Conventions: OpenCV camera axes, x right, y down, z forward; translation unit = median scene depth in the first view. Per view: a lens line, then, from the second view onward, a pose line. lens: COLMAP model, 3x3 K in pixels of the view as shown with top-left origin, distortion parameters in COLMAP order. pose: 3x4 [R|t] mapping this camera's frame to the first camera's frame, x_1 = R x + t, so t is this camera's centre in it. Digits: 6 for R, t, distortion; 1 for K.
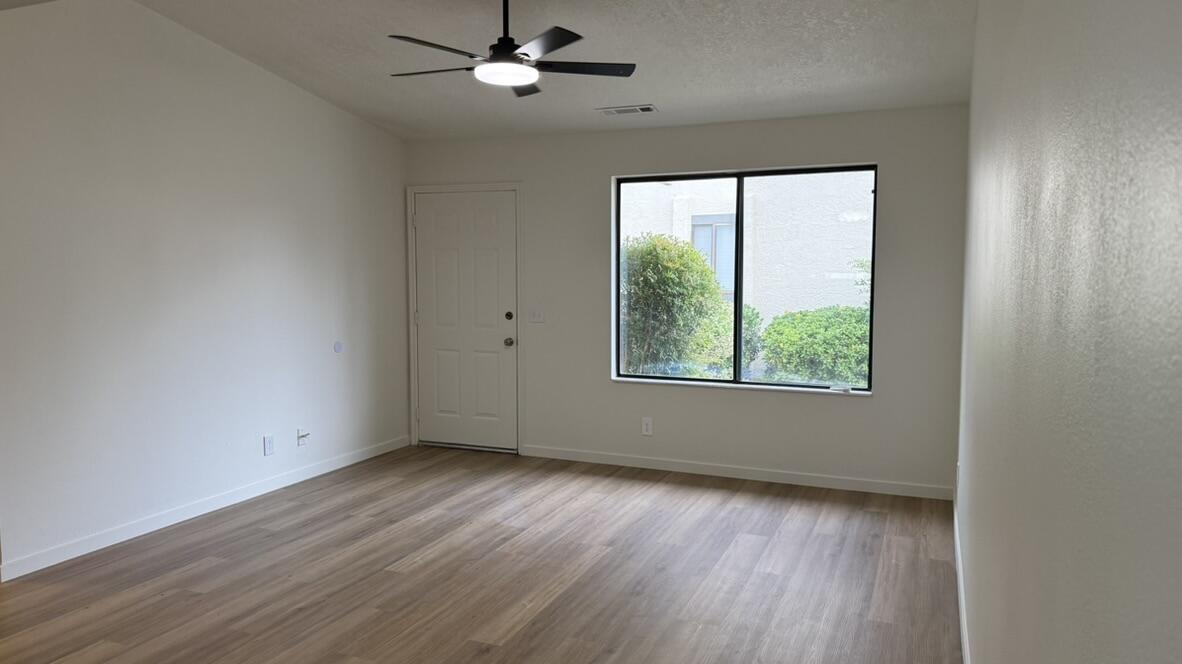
lens RADIAL K [[827.8, 0, 591.0], [0, 827.8, 332.0], [0, 0, 1]] dist [0.044164, -0.001788]
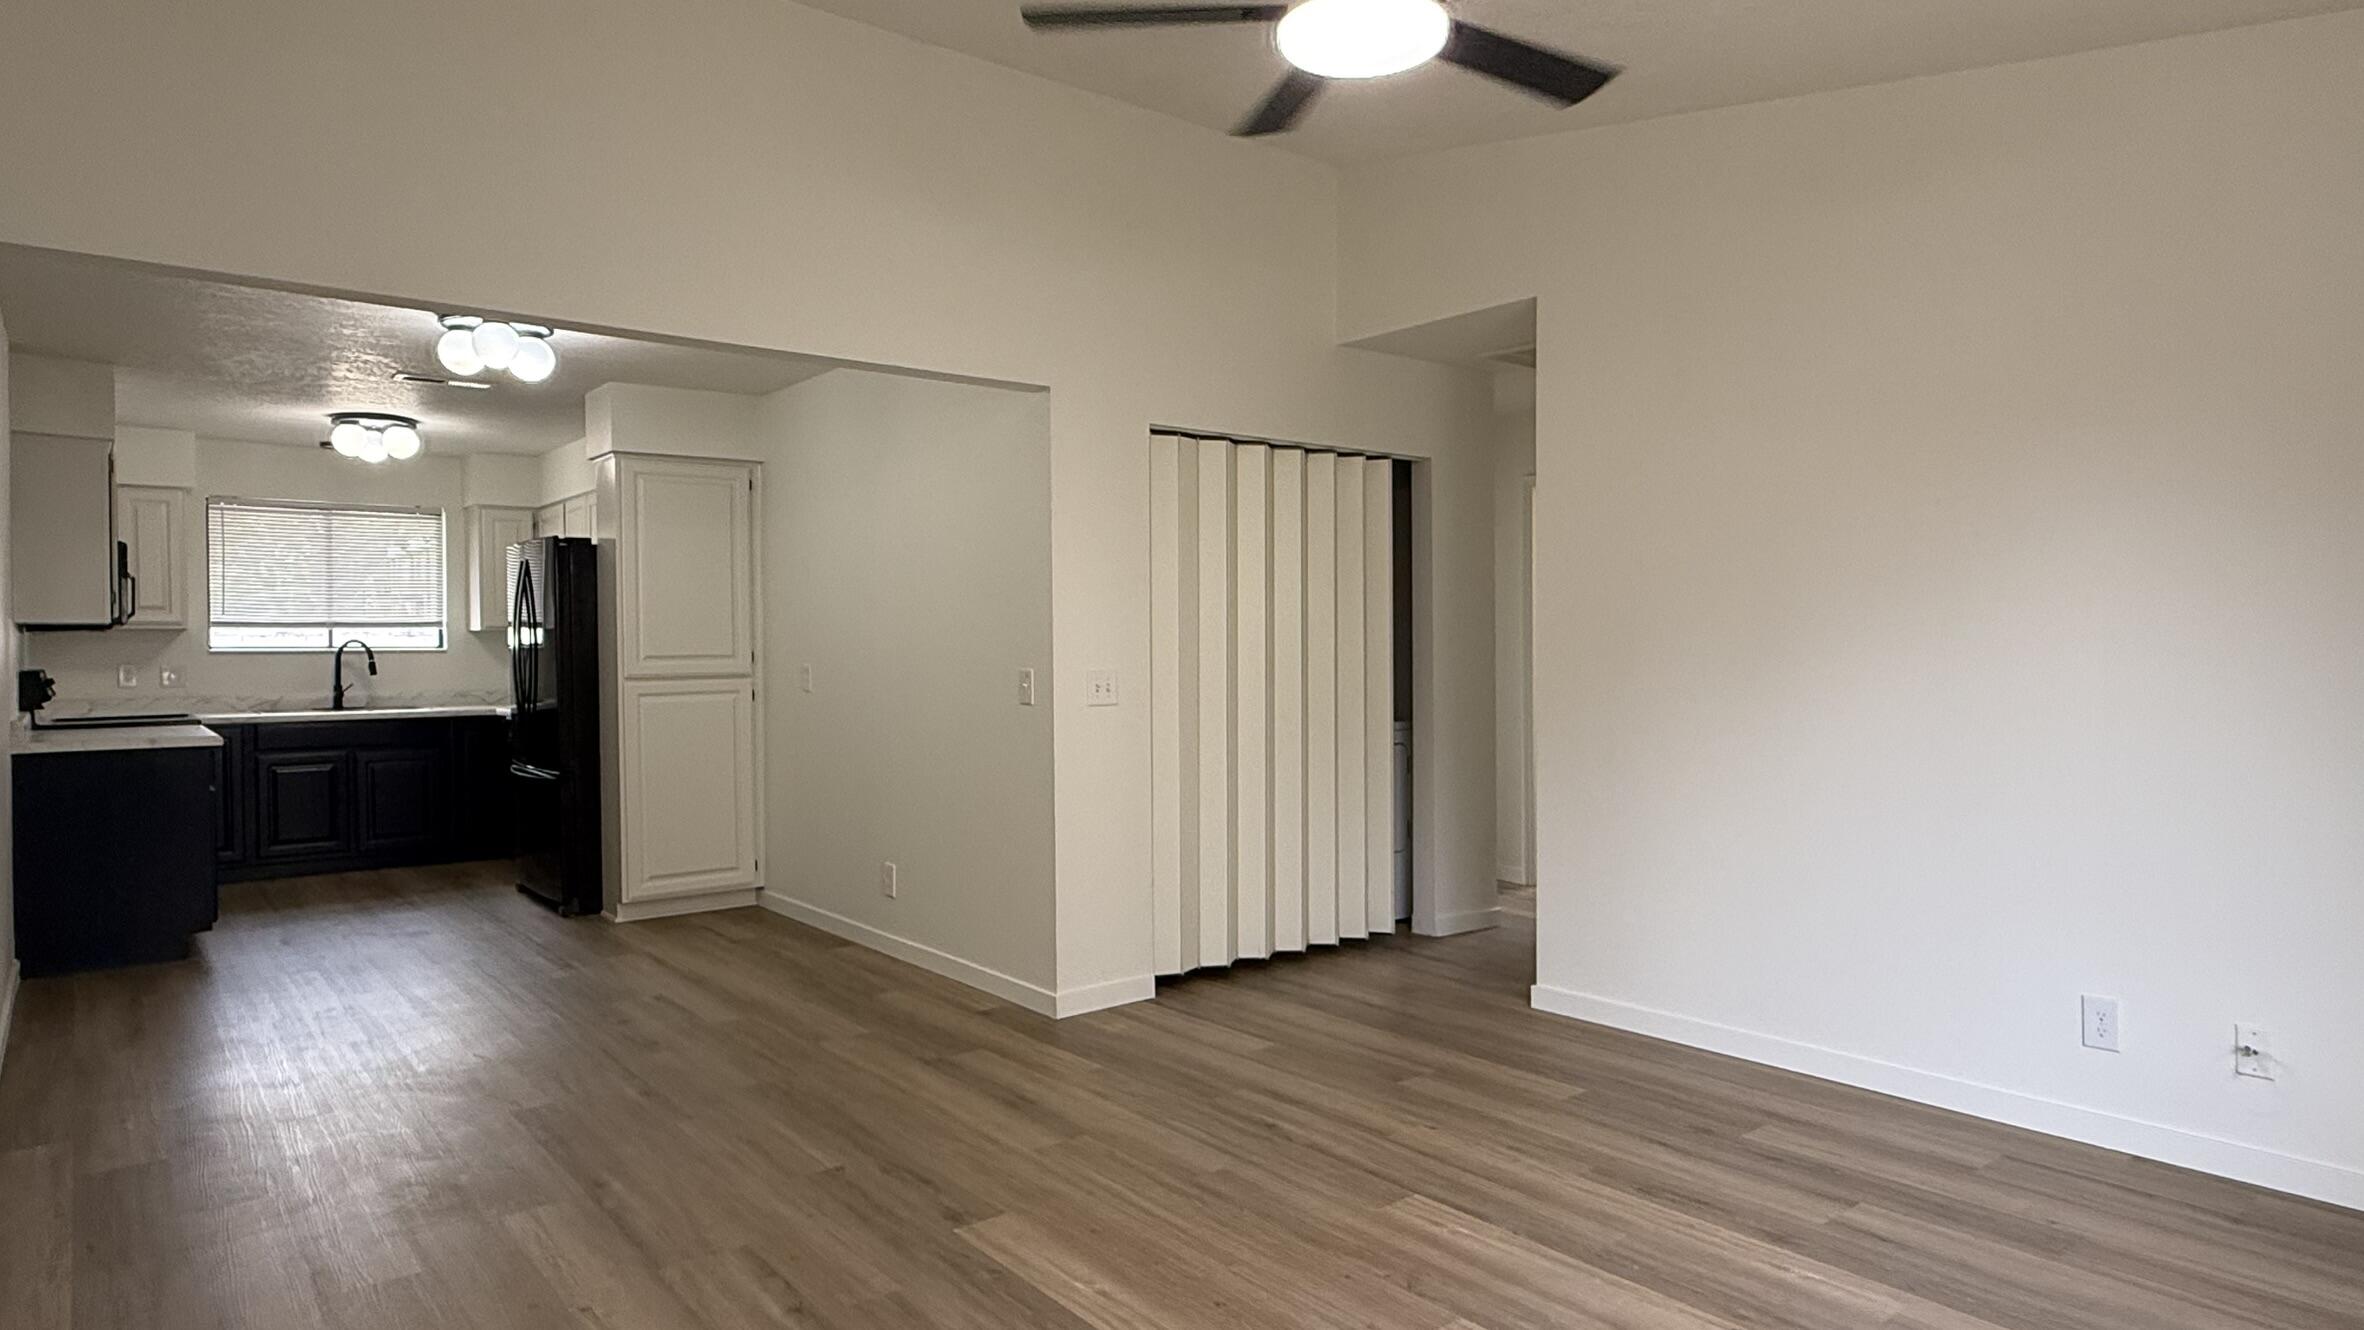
lens RADIAL K [[1358.1, 0, 1182.0], [0, 1358.1, 665.0], [0, 0, 1]] dist [0.024633, 0.000054]
pose [[-0.489710, 0.010990, -0.871816, 0.446575], [-0.056413, 0.997426, 0.044262, -0.038766], [0.870059, 0.070857, -0.487829, 1.130532]]
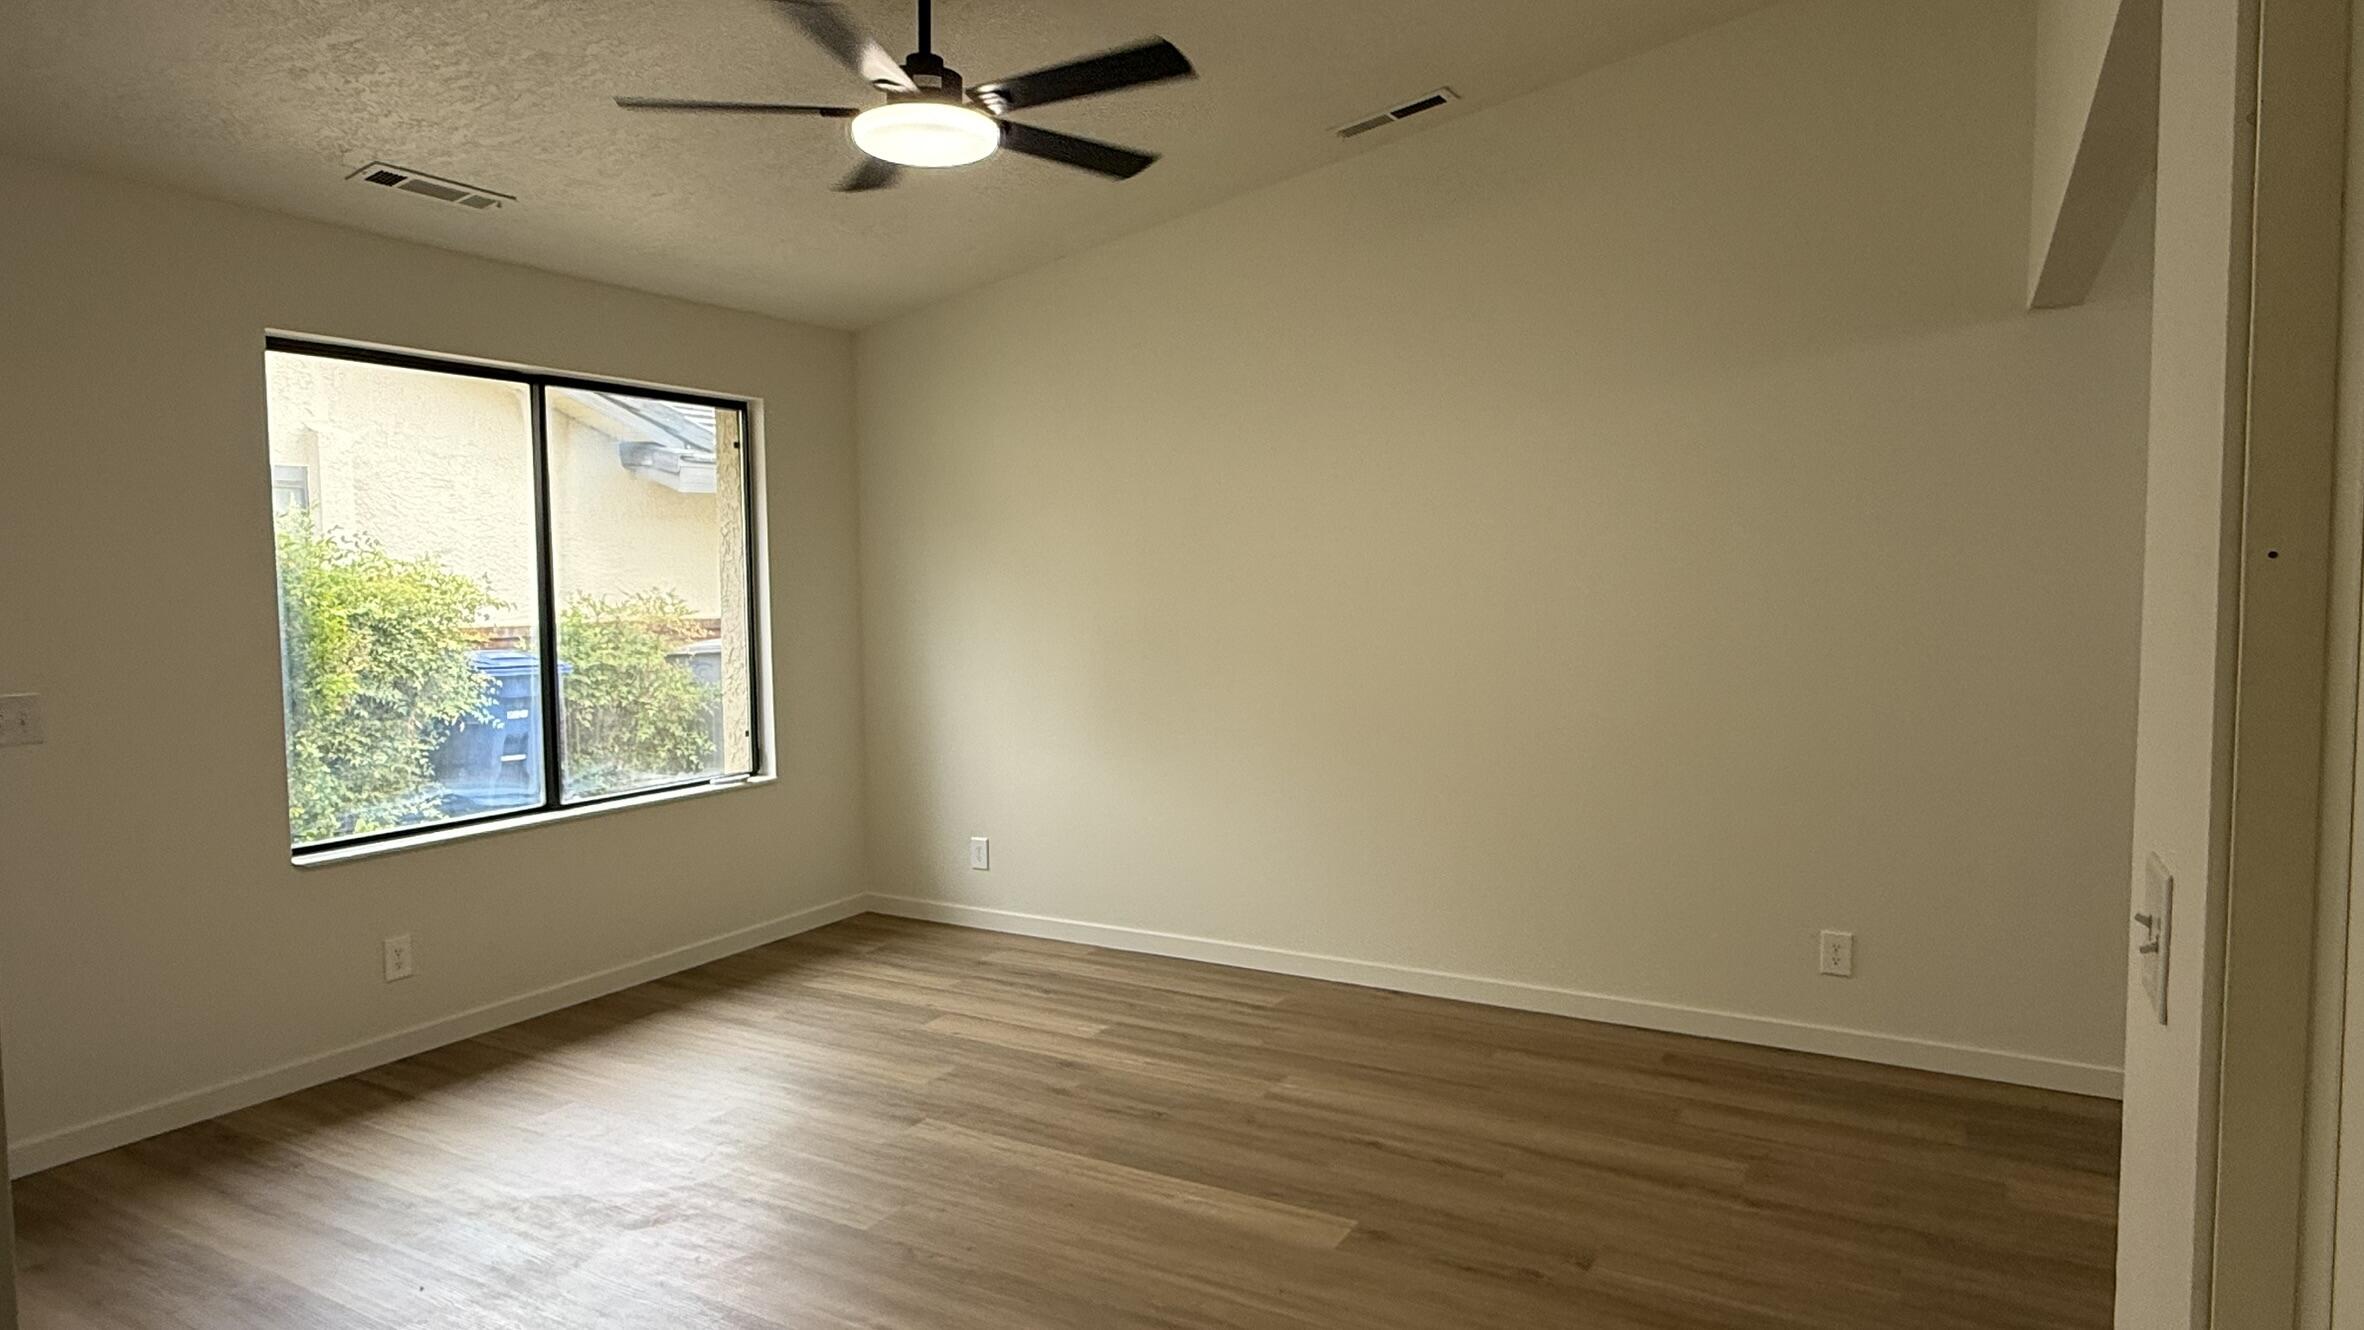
lens RADIAL K [[1358.1, 0, 1182.0], [0, 1358.1, 665.0], [0, 0, 1]] dist [0.024633, 0.000054]
pose [[0.125163, -0.072096, 0.989513, -0.749090], [0.082784, 0.994637, 0.061998, -0.055428], [-0.988676, 0.074155, 0.130460, 0.703904]]
